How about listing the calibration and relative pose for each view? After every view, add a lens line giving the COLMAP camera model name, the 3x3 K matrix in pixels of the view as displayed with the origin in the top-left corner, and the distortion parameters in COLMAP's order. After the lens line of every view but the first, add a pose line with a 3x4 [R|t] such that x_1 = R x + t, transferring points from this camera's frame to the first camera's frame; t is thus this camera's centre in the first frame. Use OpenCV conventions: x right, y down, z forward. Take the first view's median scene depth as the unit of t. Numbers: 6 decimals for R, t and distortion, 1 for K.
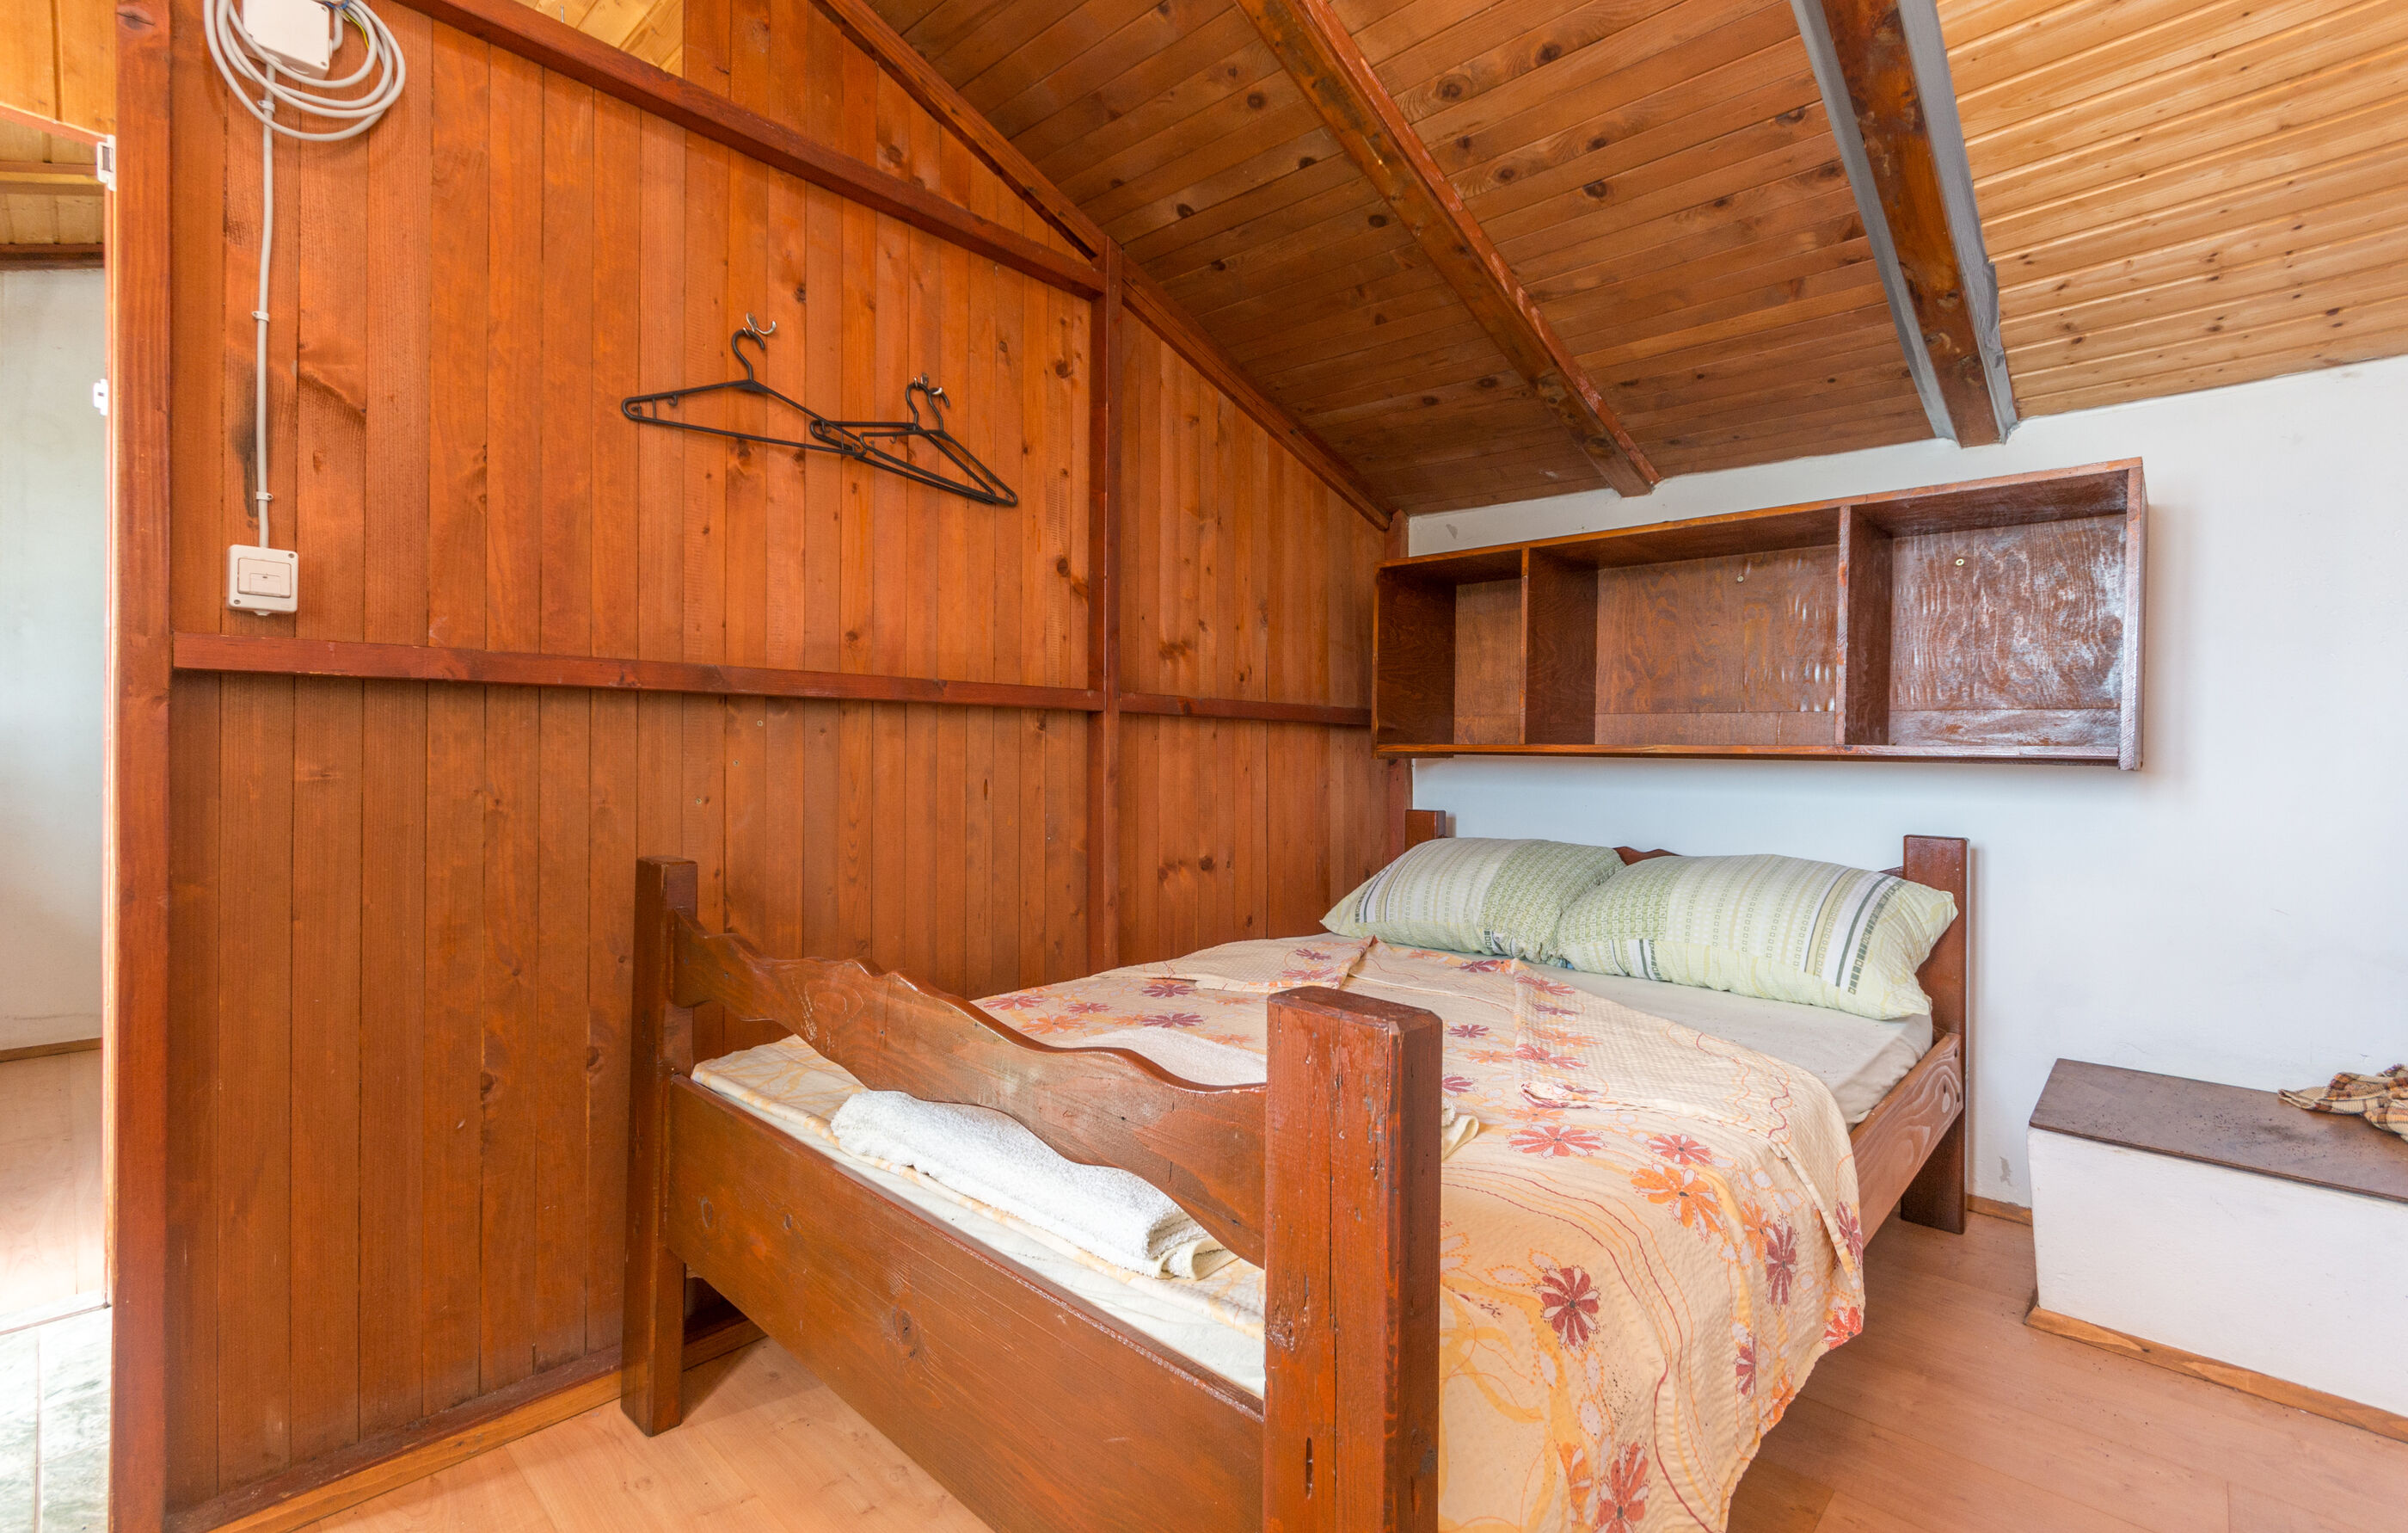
lens RADIAL K [[1042.5, 0, 1214.2], [0, 1042.5, 769.5], [0, 0, 1]] dist [0.010778, -0.003100]
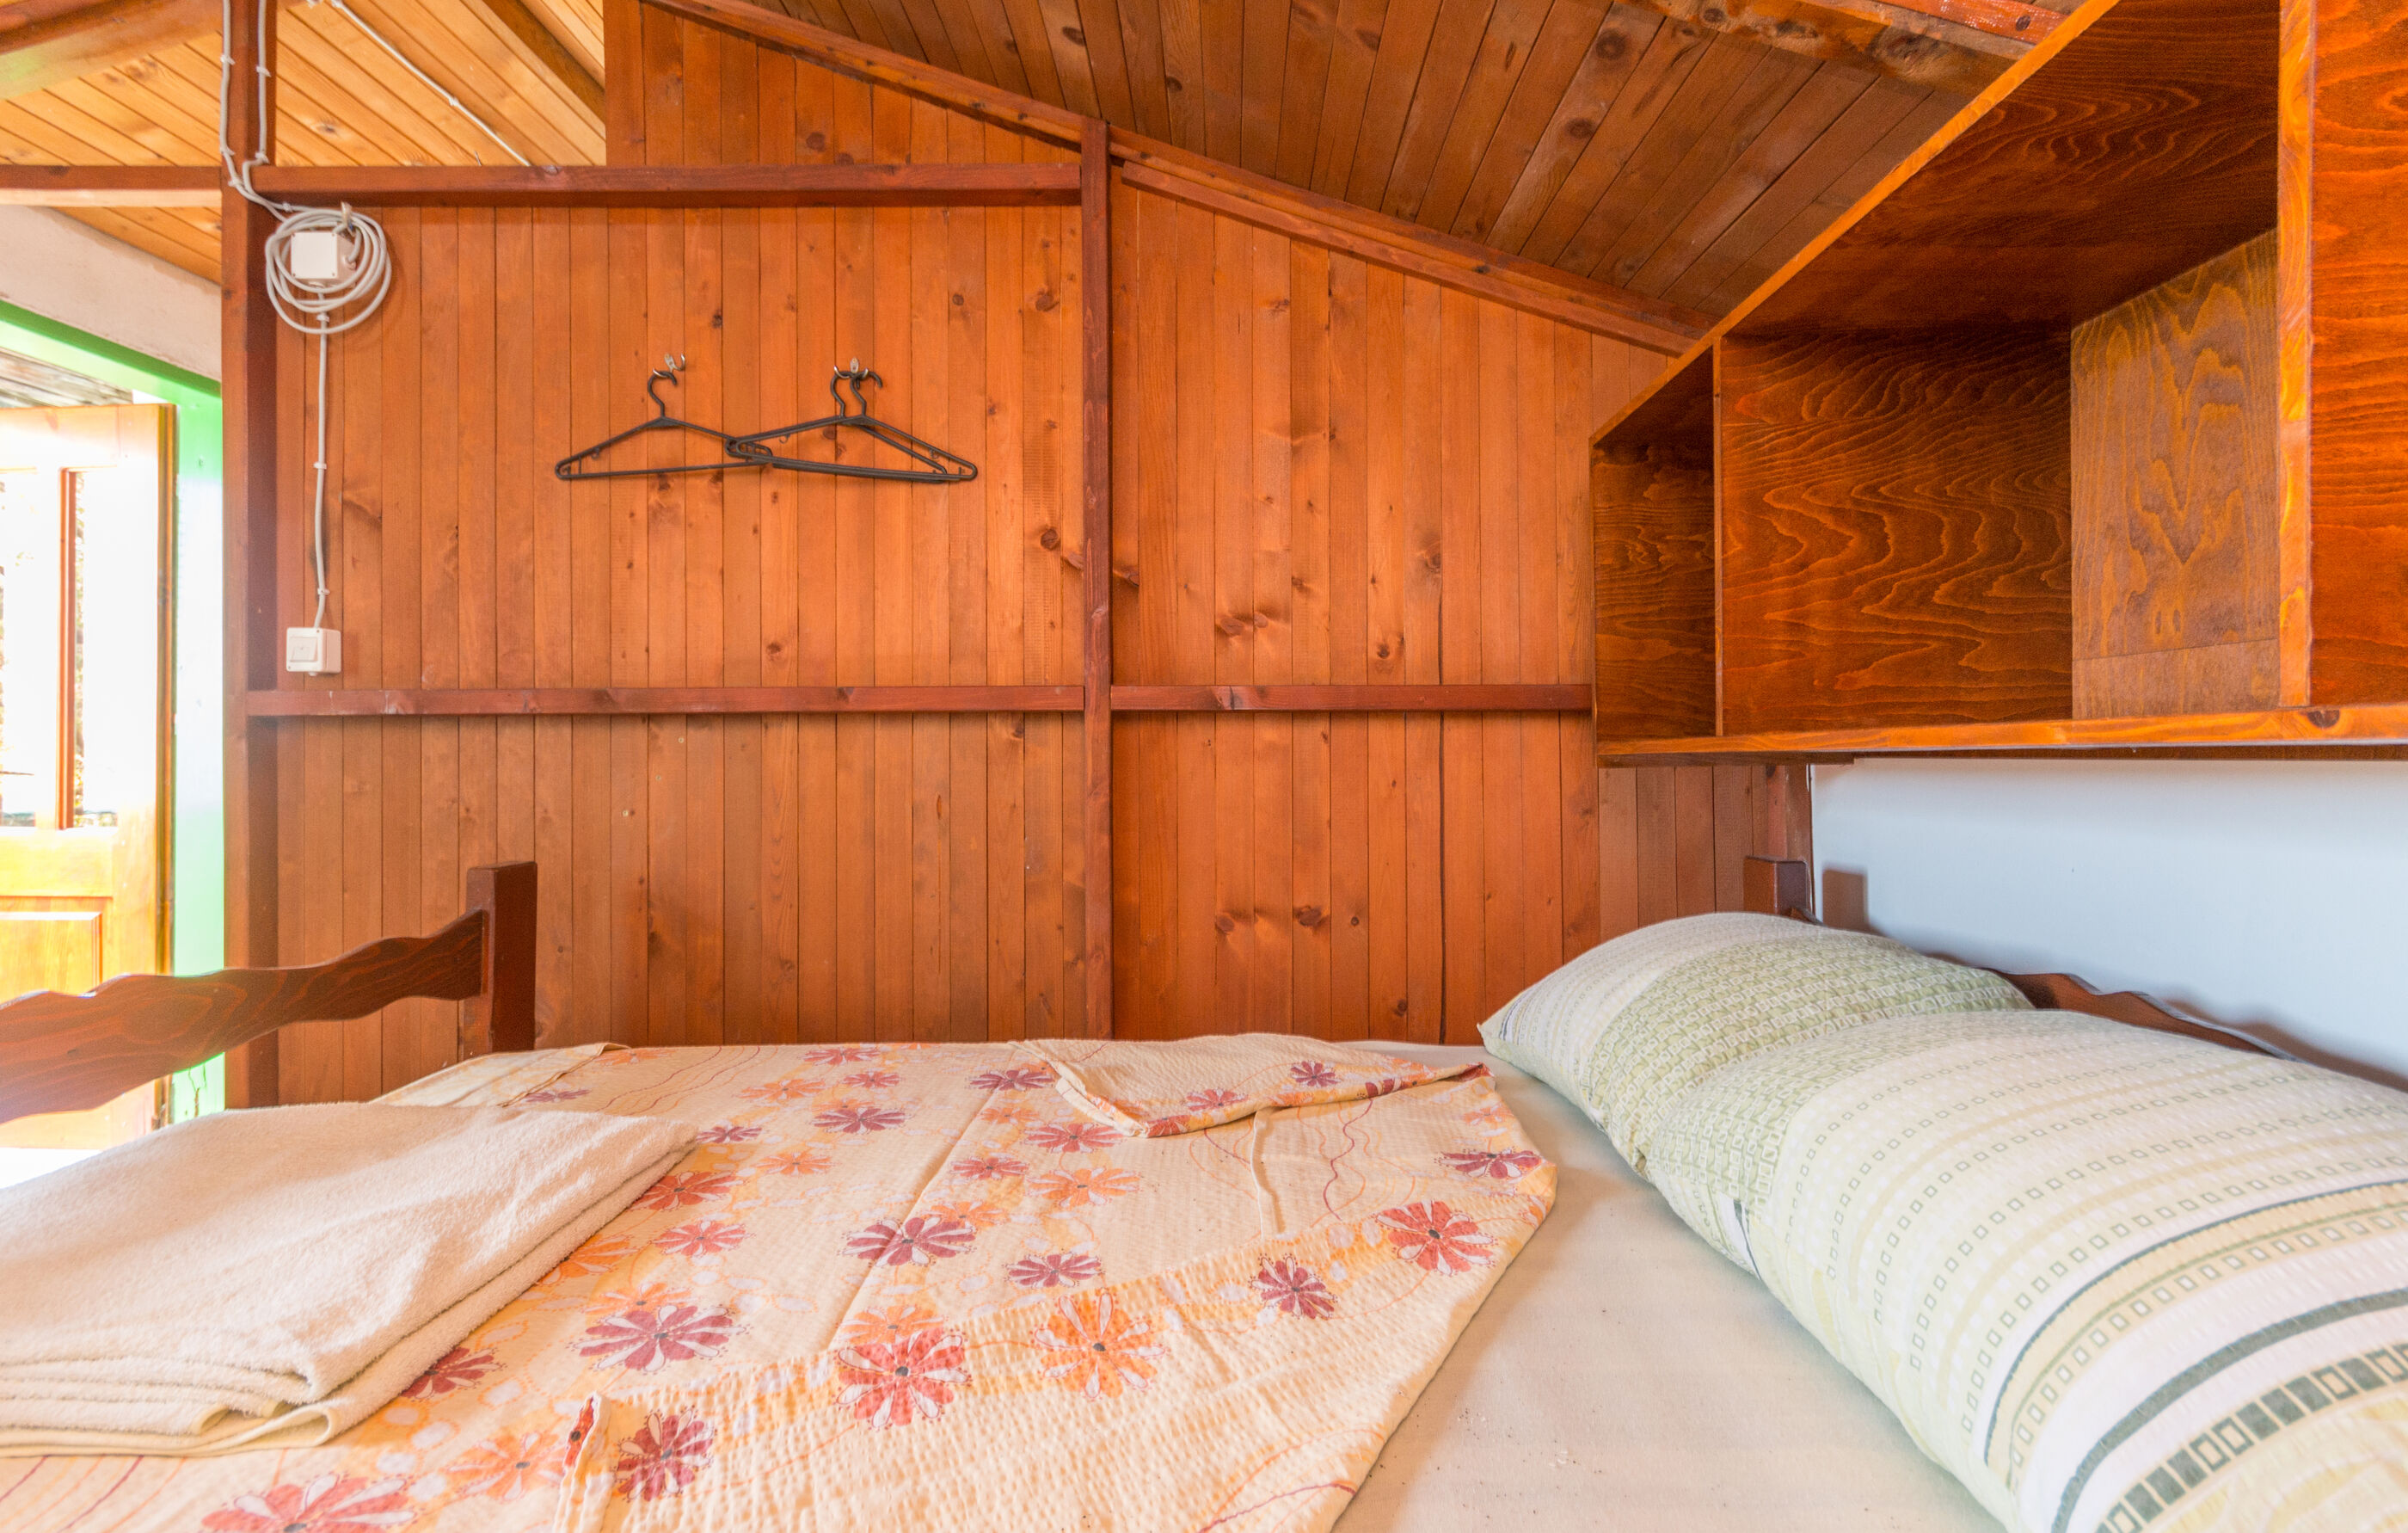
lens RADIAL K [[1042.5, 0, 1208.5], [0, 1042.5, 768.8], [0, 0, 1]] dist [0.010778, -0.003100]
pose [[0.672546, -0.007791, -0.740014, 0.622575], [-0.001470, 0.999929, -0.011863, -0.003171], [0.740054, 0.009066, 0.672486, 0.611340]]
